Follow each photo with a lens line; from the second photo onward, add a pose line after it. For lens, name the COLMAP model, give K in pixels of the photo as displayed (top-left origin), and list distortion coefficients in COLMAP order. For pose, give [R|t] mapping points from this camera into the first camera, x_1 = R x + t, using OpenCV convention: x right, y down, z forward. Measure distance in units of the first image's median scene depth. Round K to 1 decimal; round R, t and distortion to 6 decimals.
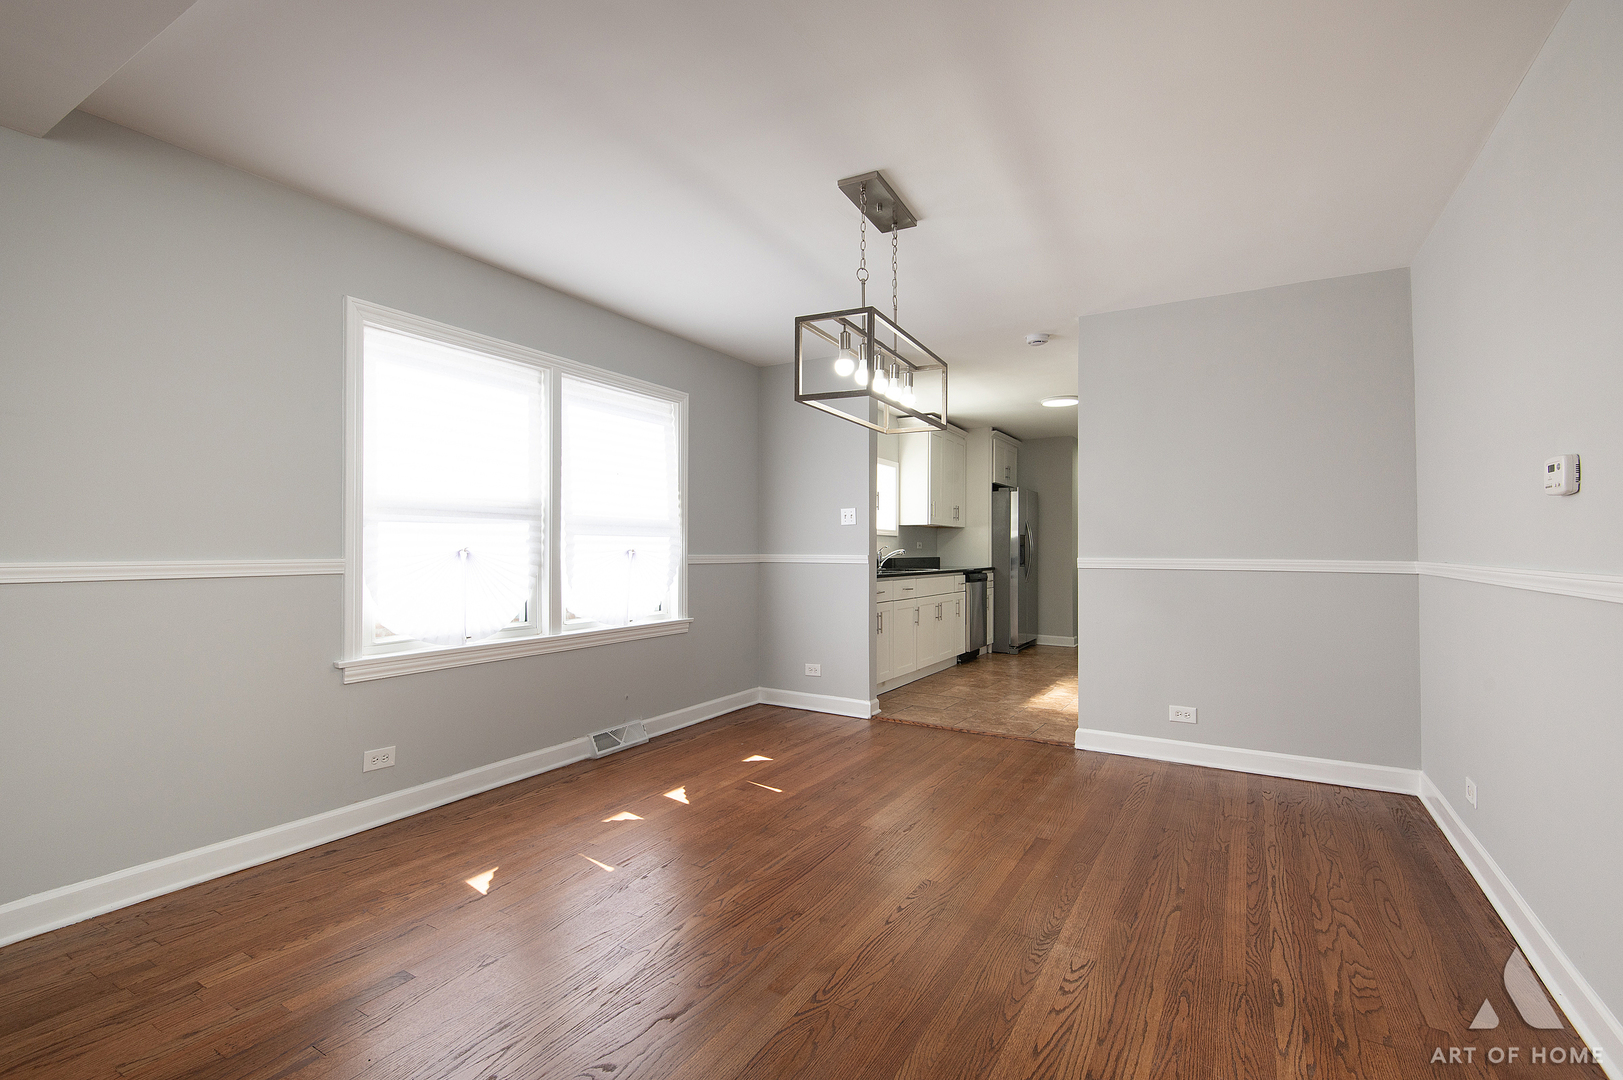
lens RADIAL K [[723.9, 0, 802.7], [0, 723.9, 546.5], [0, 0, 1]] dist [0.001457, -0.000109]
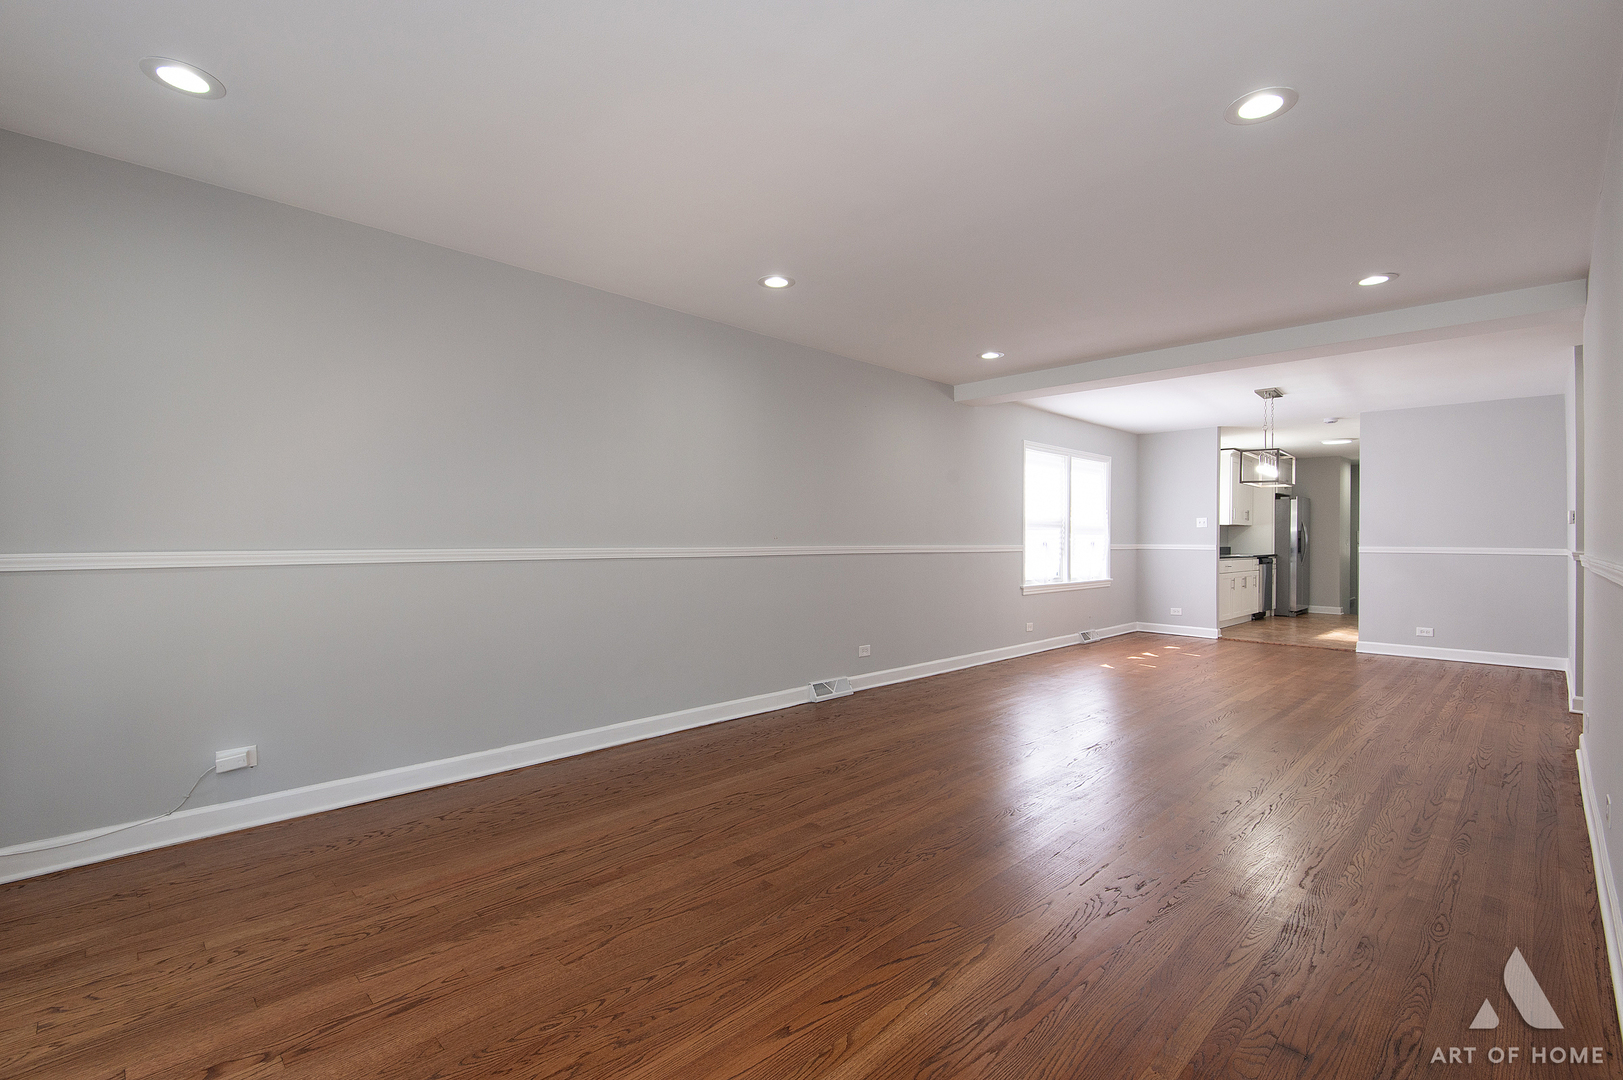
lens RADIAL K [[723.9, 0, 802.7], [0, 723.9, 546.5], [0, 0, 1]] dist [0.001457, -0.000109]
pose [[0.967473, 0.006243, -0.252896, -0.399899], [-0.002224, 0.999867, 0.016176, -0.010286], [0.252963, -0.015087, 0.967358, -0.871009]]
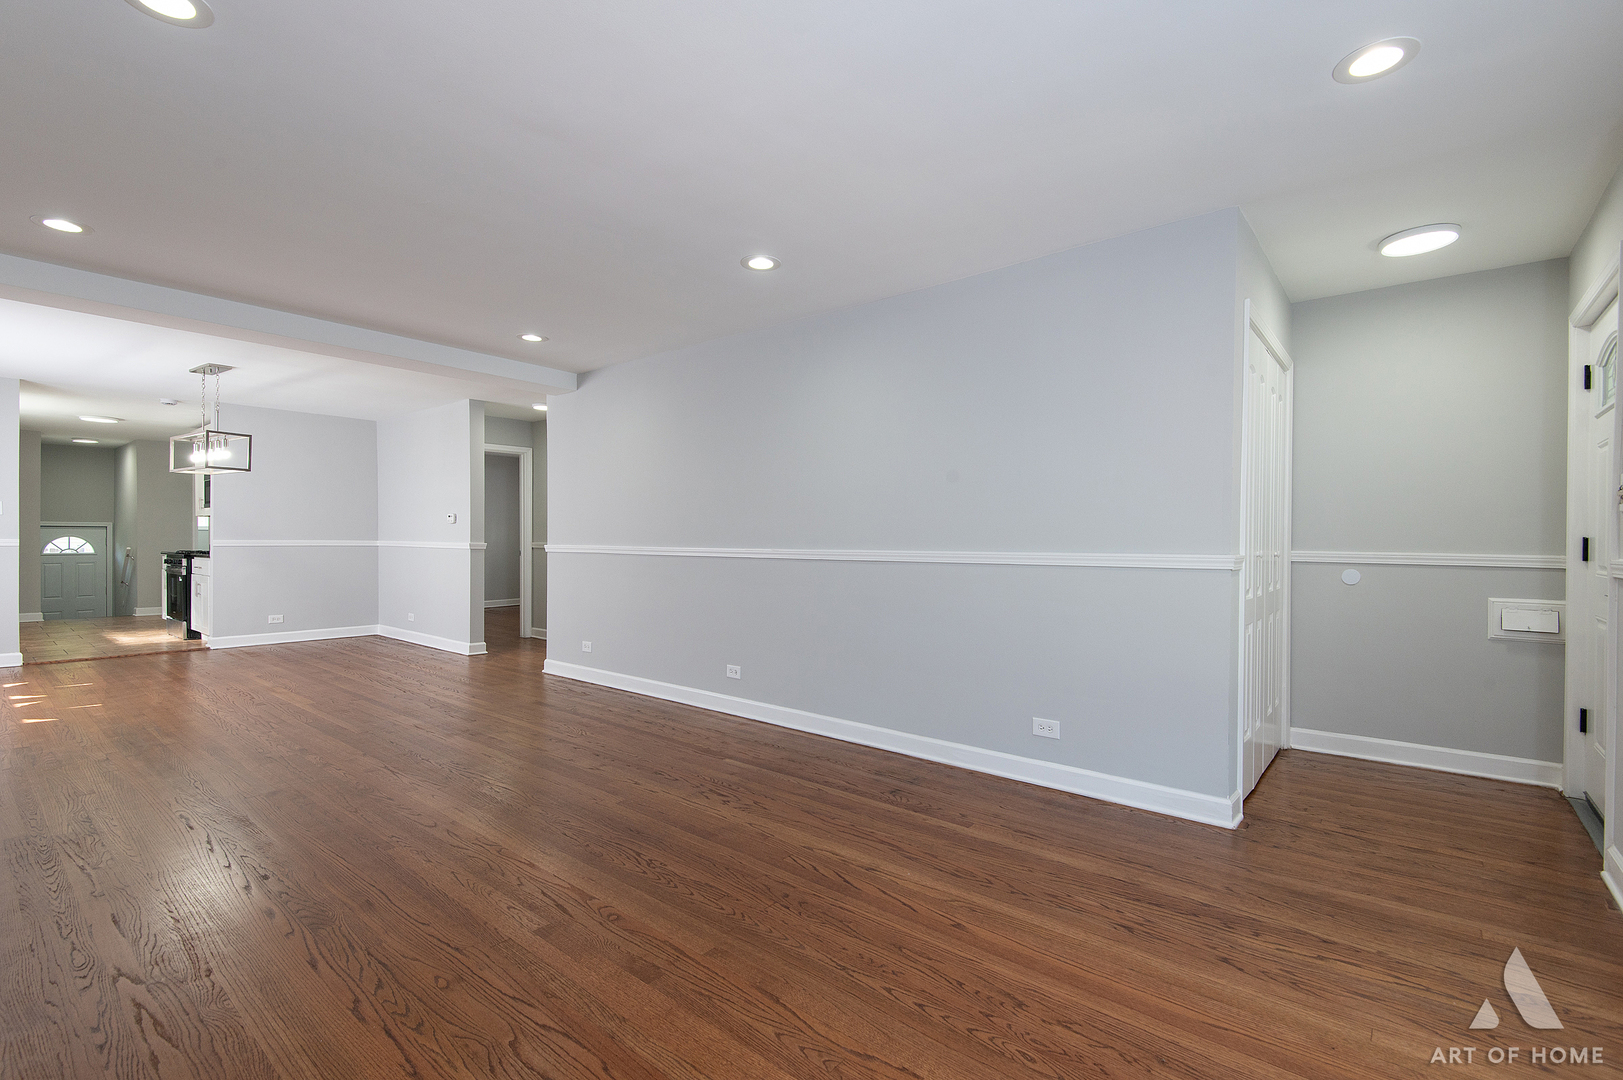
lens RADIAL K [[733.9, 0, 811.5], [0, 733.9, 540.0], [0, 0, 1]] dist [0.001106, 0.000278]
pose [[0.159212, -0.003903, 0.987237, -0.891722], [-0.010244, 0.999932, 0.005605, -0.008473], [-0.987191, -0.011006, 0.159161, -0.557511]]
